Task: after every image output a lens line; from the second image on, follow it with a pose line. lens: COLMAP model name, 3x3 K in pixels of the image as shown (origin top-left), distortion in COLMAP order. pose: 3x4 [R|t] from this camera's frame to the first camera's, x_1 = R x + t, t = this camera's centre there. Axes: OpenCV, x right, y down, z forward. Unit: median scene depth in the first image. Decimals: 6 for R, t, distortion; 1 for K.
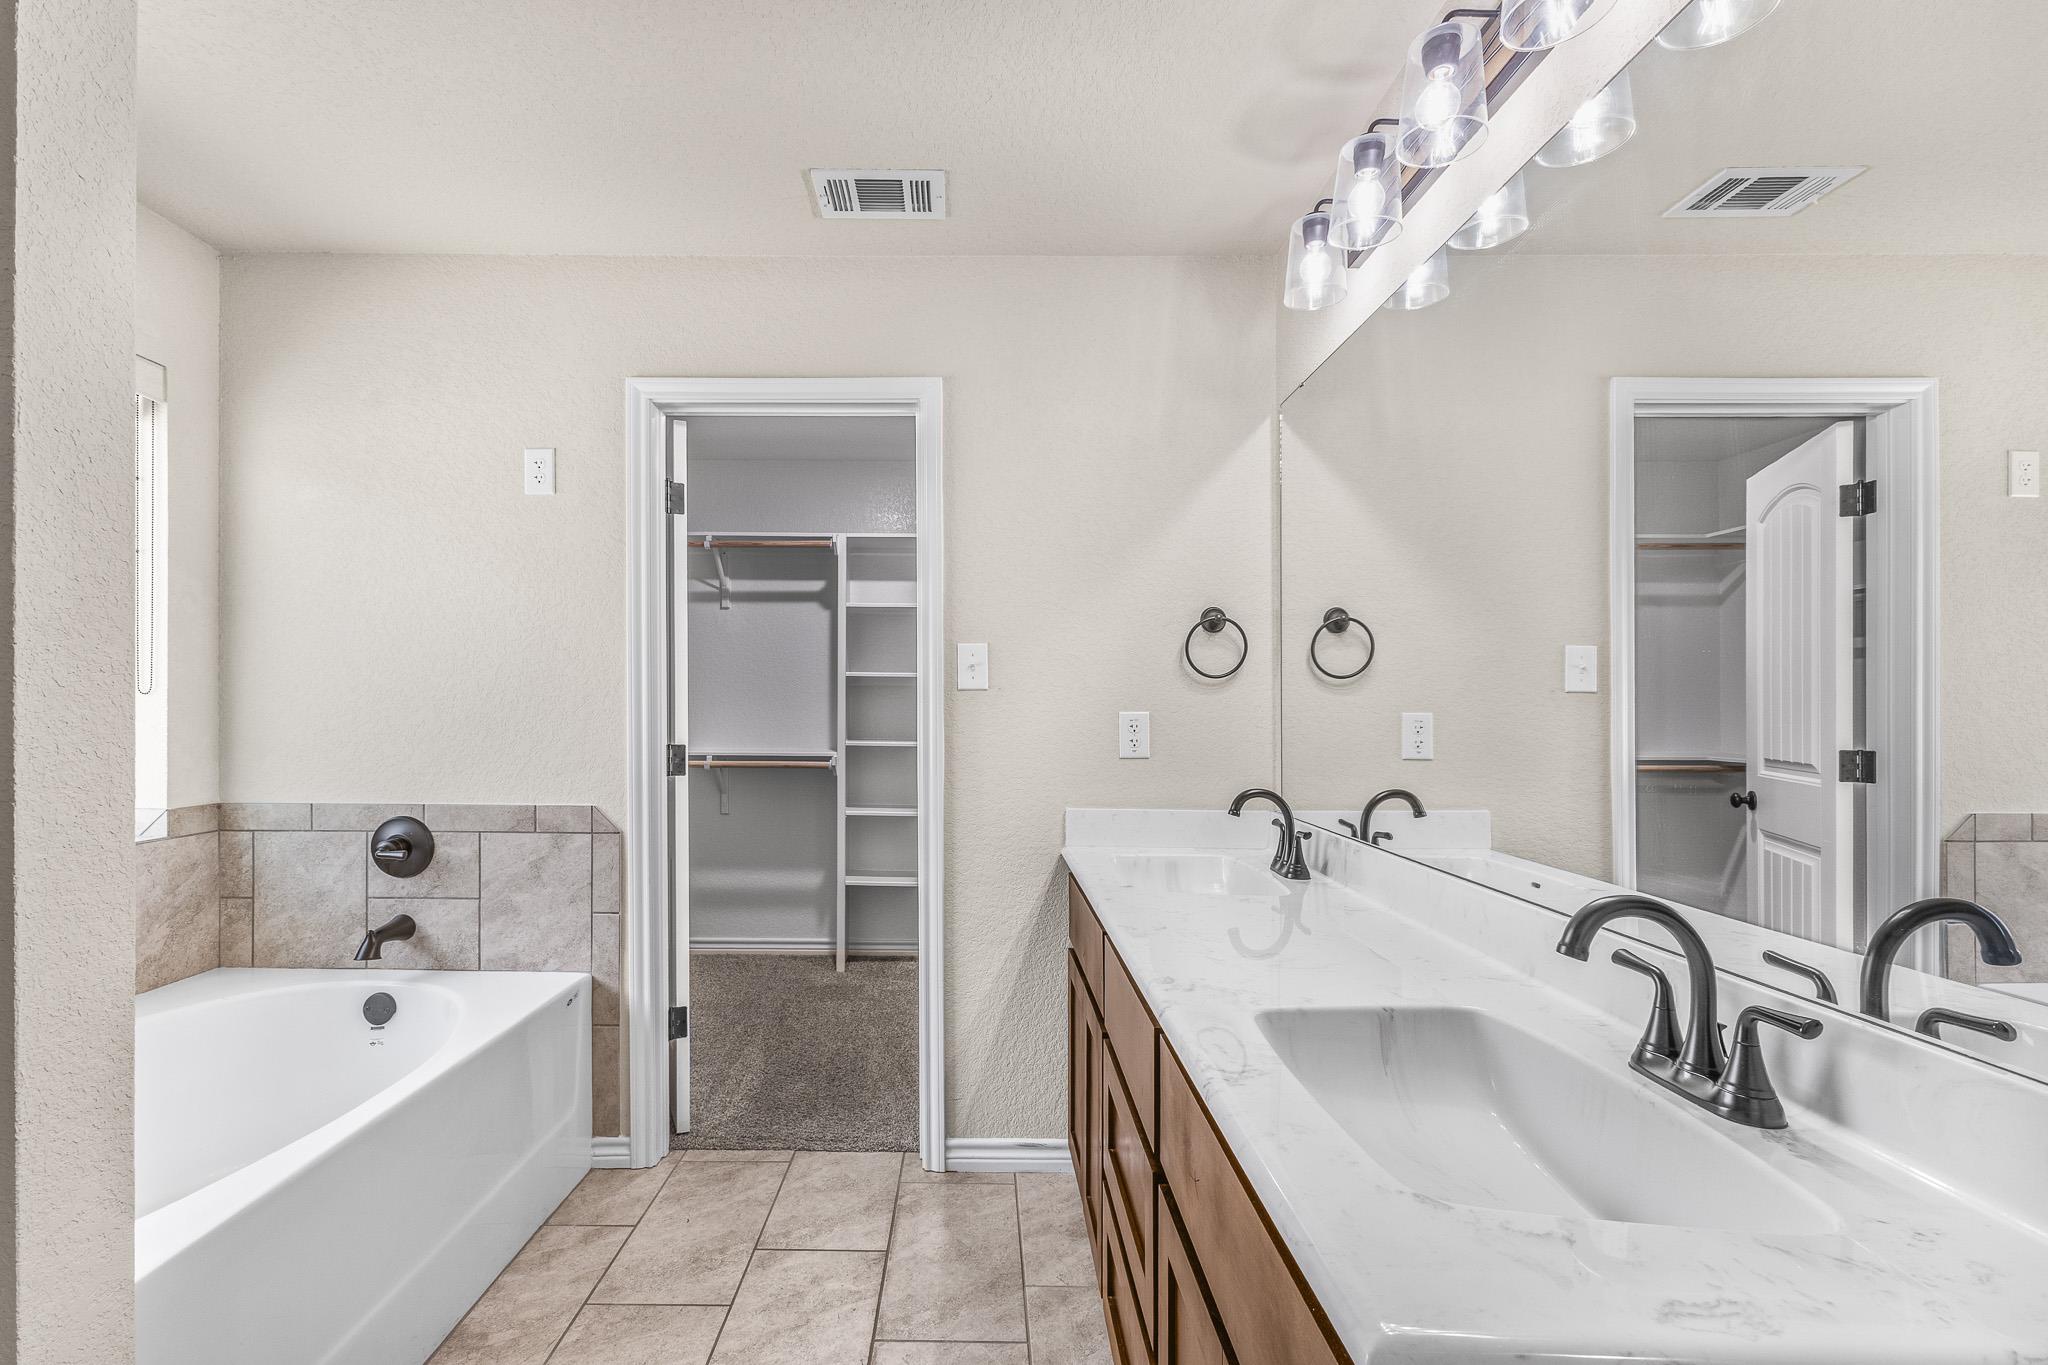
lens RADIAL K [[919.5, 0, 958.6], [0, 919.5, 708.6], [0, 0, 1]] dist [0.008201, -0.000241]
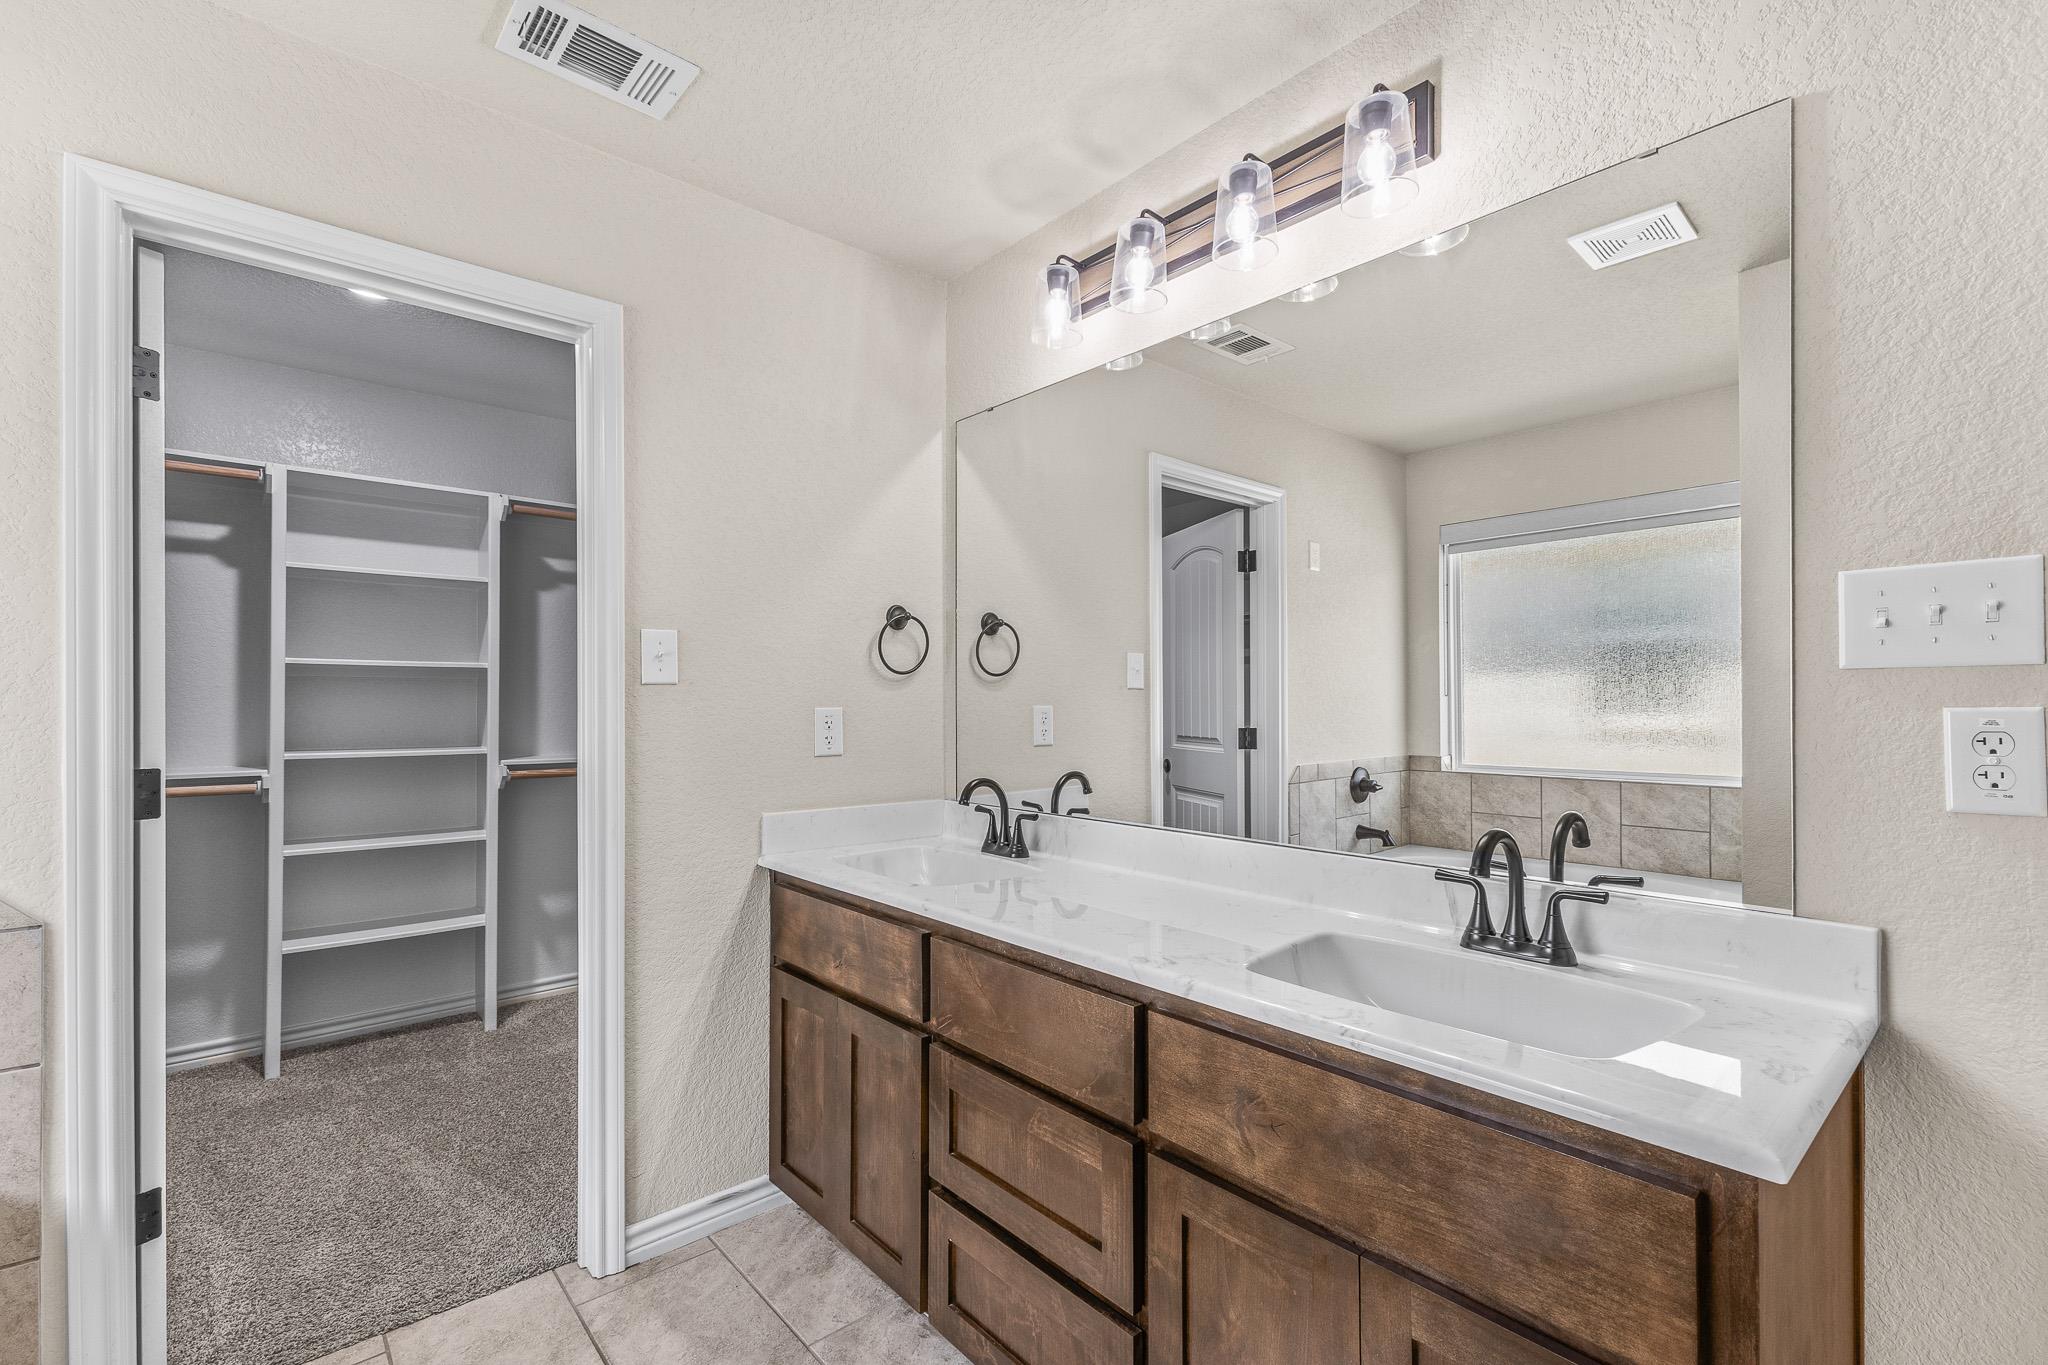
lens RADIAL K [[896.7, 0, 1021.5], [0, 896.7, 696.6], [0, 0, 1]] dist [0.012345, -0.004061]
pose [[0.746162, -0.003409, 0.665756, -0.286401], [0.008264, 0.999957, -0.004142, -0.002636], [-0.665714, 0.008592, 0.746158, 0.159363]]
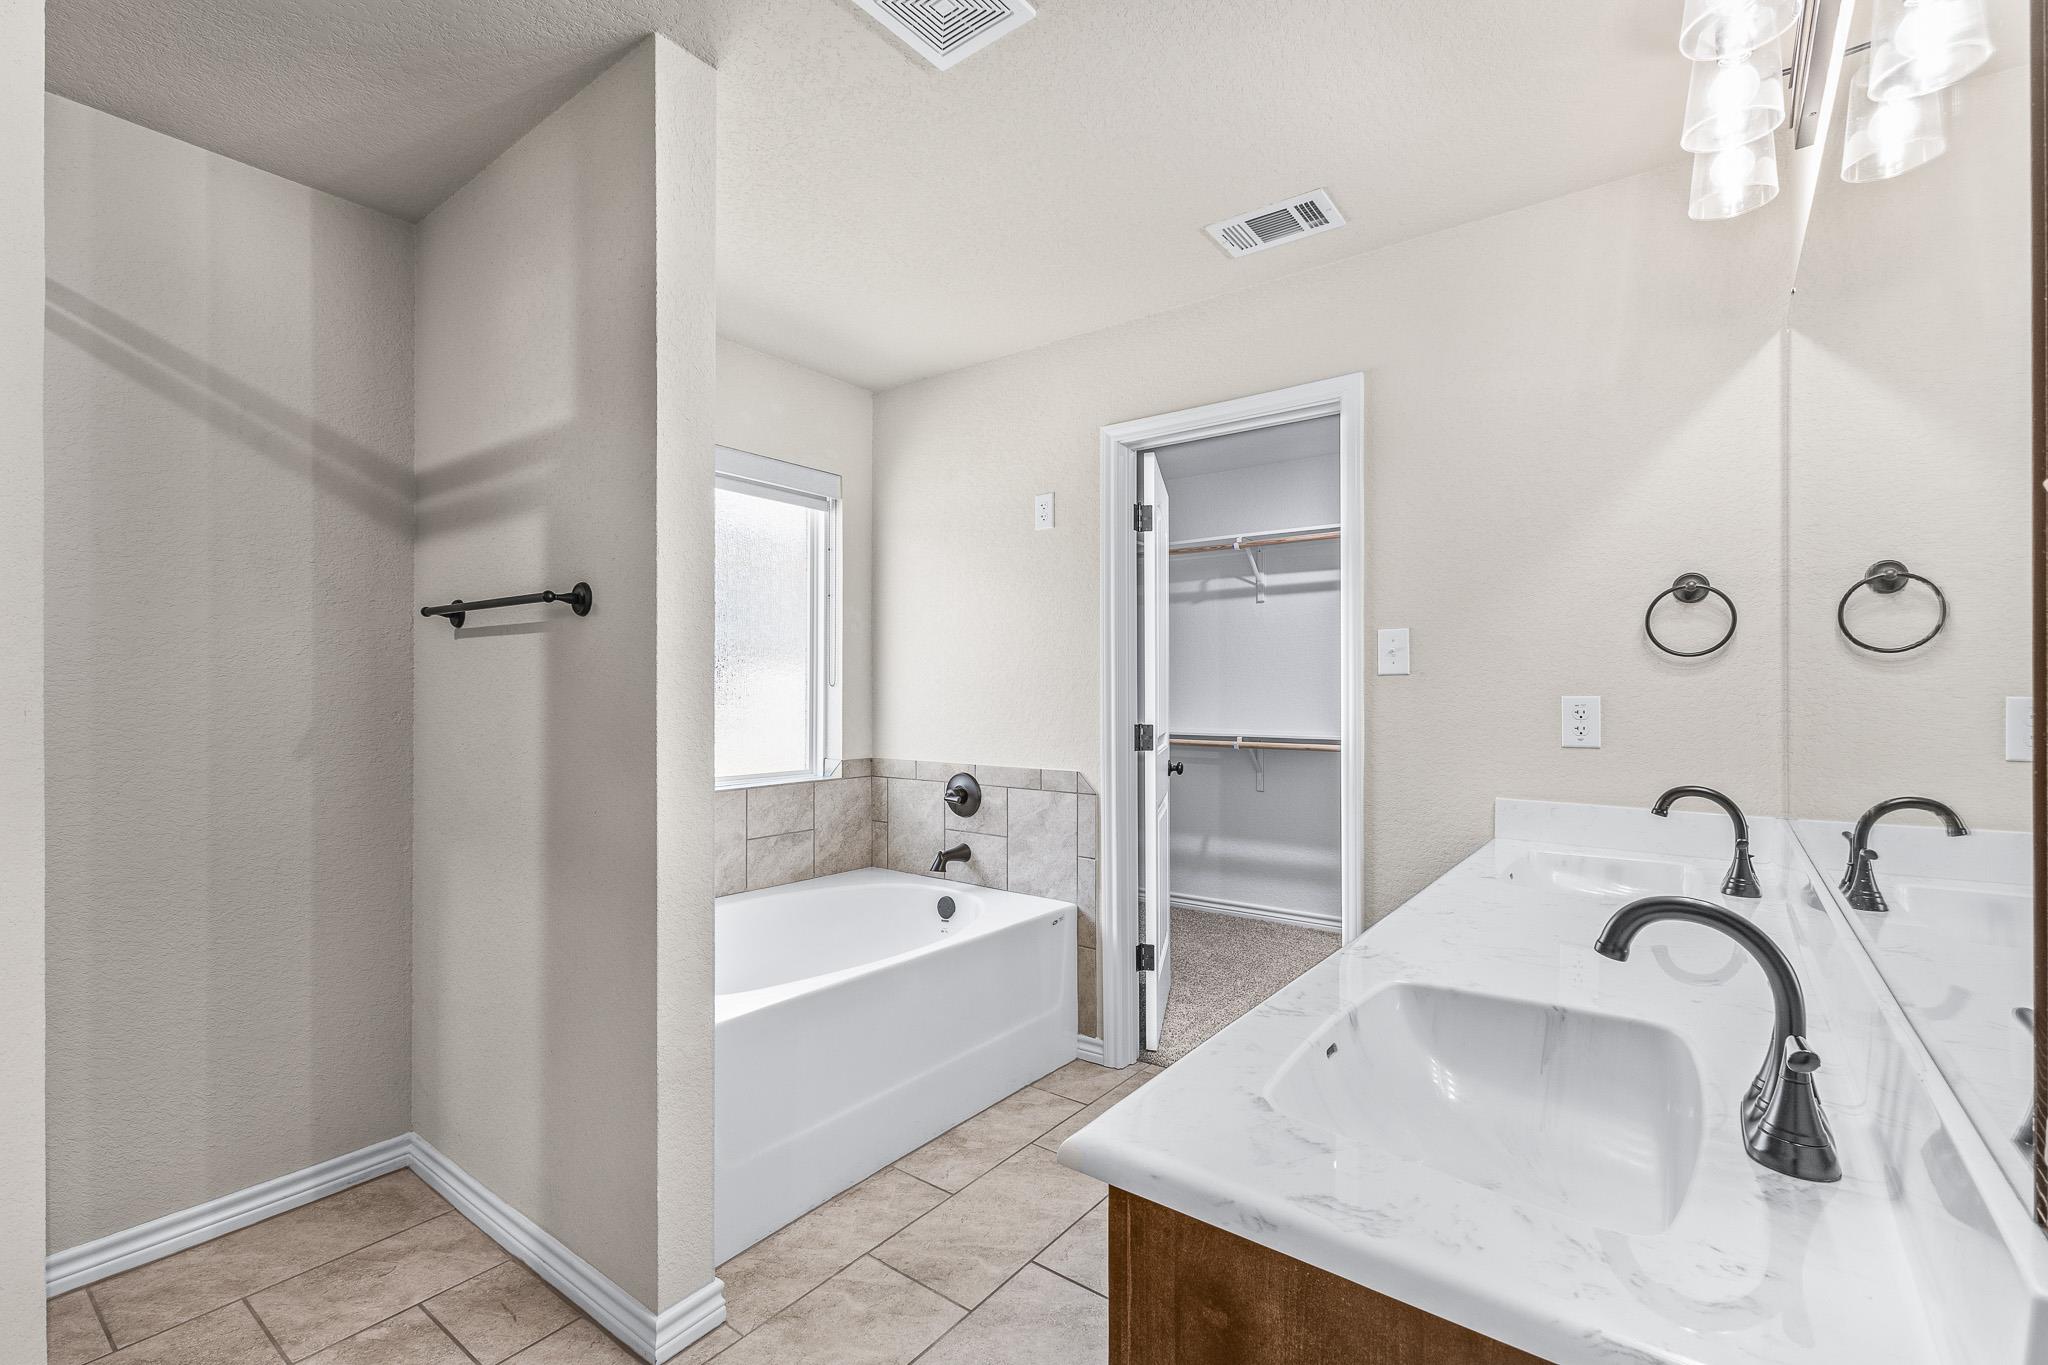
lens RADIAL K [[896.7, 0, 1026.5], [0, 896.7, 696.4], [0, 0, 1]] dist [0.012345, -0.004061]
pose [[0.807830, -0.002150, -0.589412, 0.271872], [0.003560, 0.999993, 0.001232, 0.000602], [0.589405, -0.003094, 0.807832, -0.035149]]
